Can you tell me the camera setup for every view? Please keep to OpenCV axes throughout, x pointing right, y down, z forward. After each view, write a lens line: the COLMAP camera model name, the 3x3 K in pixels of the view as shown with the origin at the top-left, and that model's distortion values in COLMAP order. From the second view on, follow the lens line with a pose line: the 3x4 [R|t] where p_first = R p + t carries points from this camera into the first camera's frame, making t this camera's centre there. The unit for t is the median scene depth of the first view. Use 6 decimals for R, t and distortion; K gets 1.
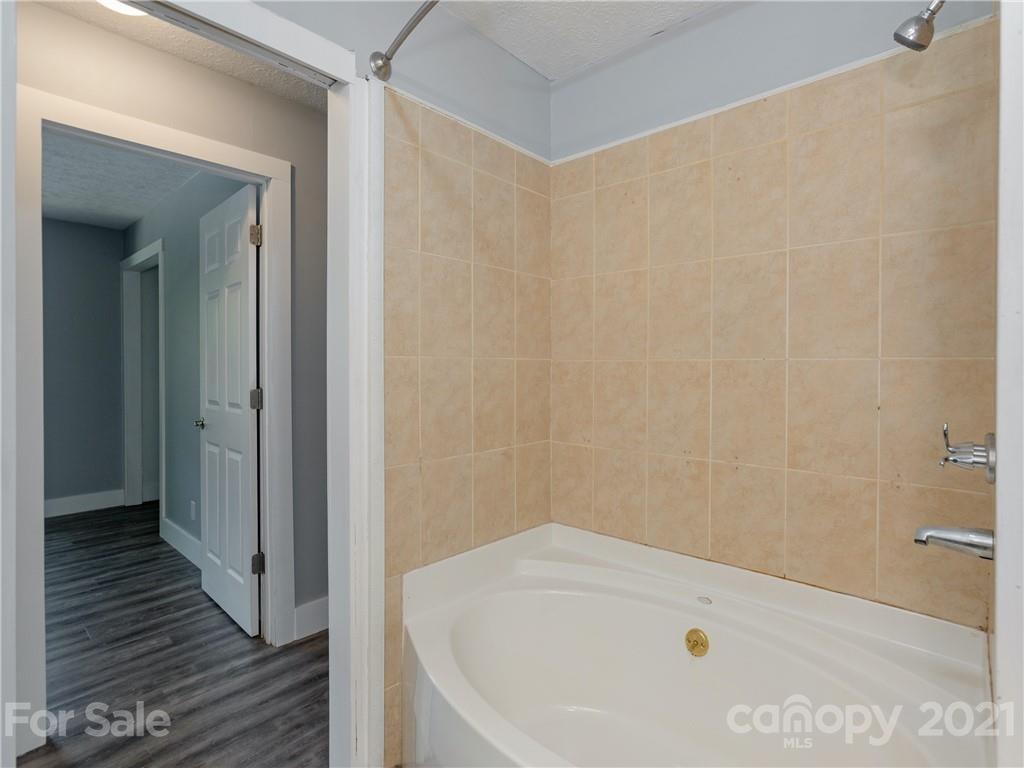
lens RADIAL K [[503.2, 0, 513.1], [0, 503.2, 375.2], [0, 0, 1]] dist [-0.011359, 0.011695]
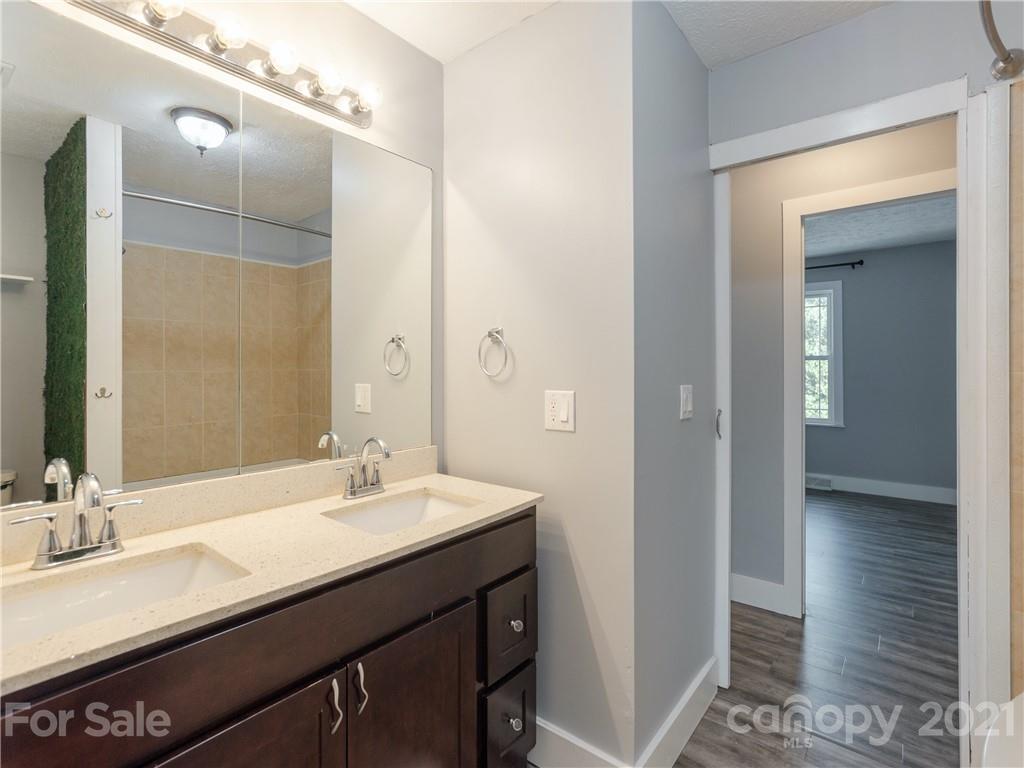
lens RADIAL K [[503.2, 0, 511.5], [0, 503.2, 375.9], [0, 0, 1]] dist [-0.011359, 0.011695]
pose [[0.065652, 0.010825, -0.997784, 0.331296], [-0.013403, 0.999861, 0.009966, -0.012351], [0.997753, 0.012719, 0.065788, 0.003295]]
